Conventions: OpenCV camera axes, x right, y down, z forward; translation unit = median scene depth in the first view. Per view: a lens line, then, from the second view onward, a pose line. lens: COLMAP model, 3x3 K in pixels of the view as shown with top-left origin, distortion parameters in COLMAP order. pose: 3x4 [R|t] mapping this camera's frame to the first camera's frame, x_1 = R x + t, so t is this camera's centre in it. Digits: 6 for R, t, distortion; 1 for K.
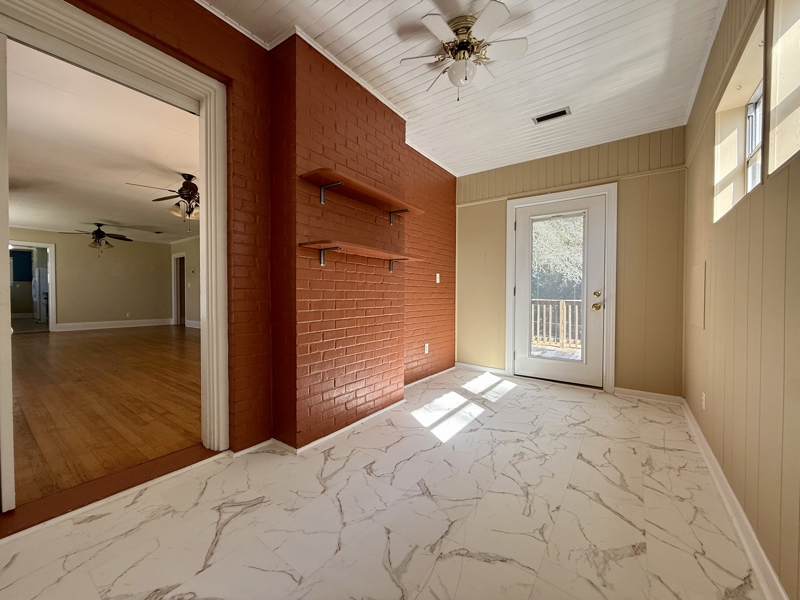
lens RADIAL K [[317.7, 0, 397.8], [0, 317.7, 301.2], [0, 0, 1]] dist [0.000448, 0.000241]
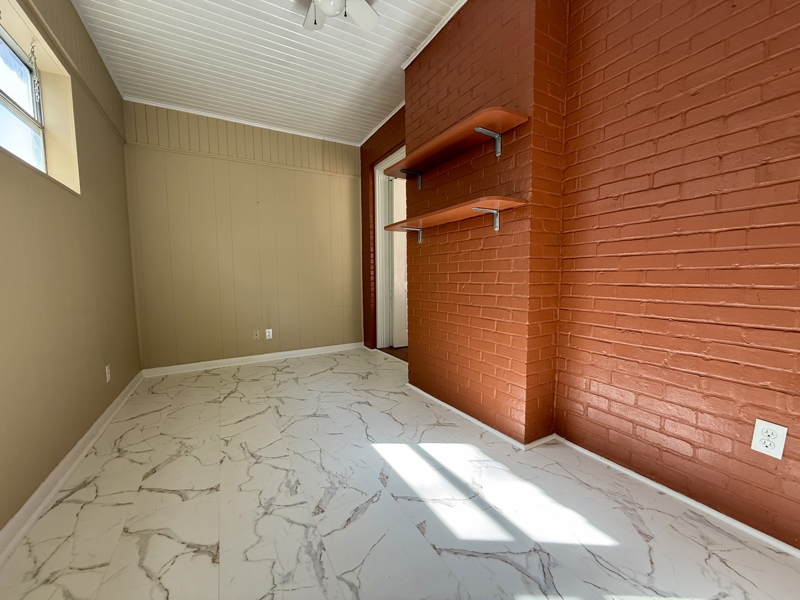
lens RADIAL K [[317.7, 0, 397.8], [0, 317.7, 301.2], [0, 0, 1]] dist [0.000448, 0.000241]
pose [[-0.416056, 0.068569, -0.906750, 0.921810], [-0.011233, 0.996689, 0.080525, 0.006278], [0.909269, 0.043688, -0.413909, 1.514892]]
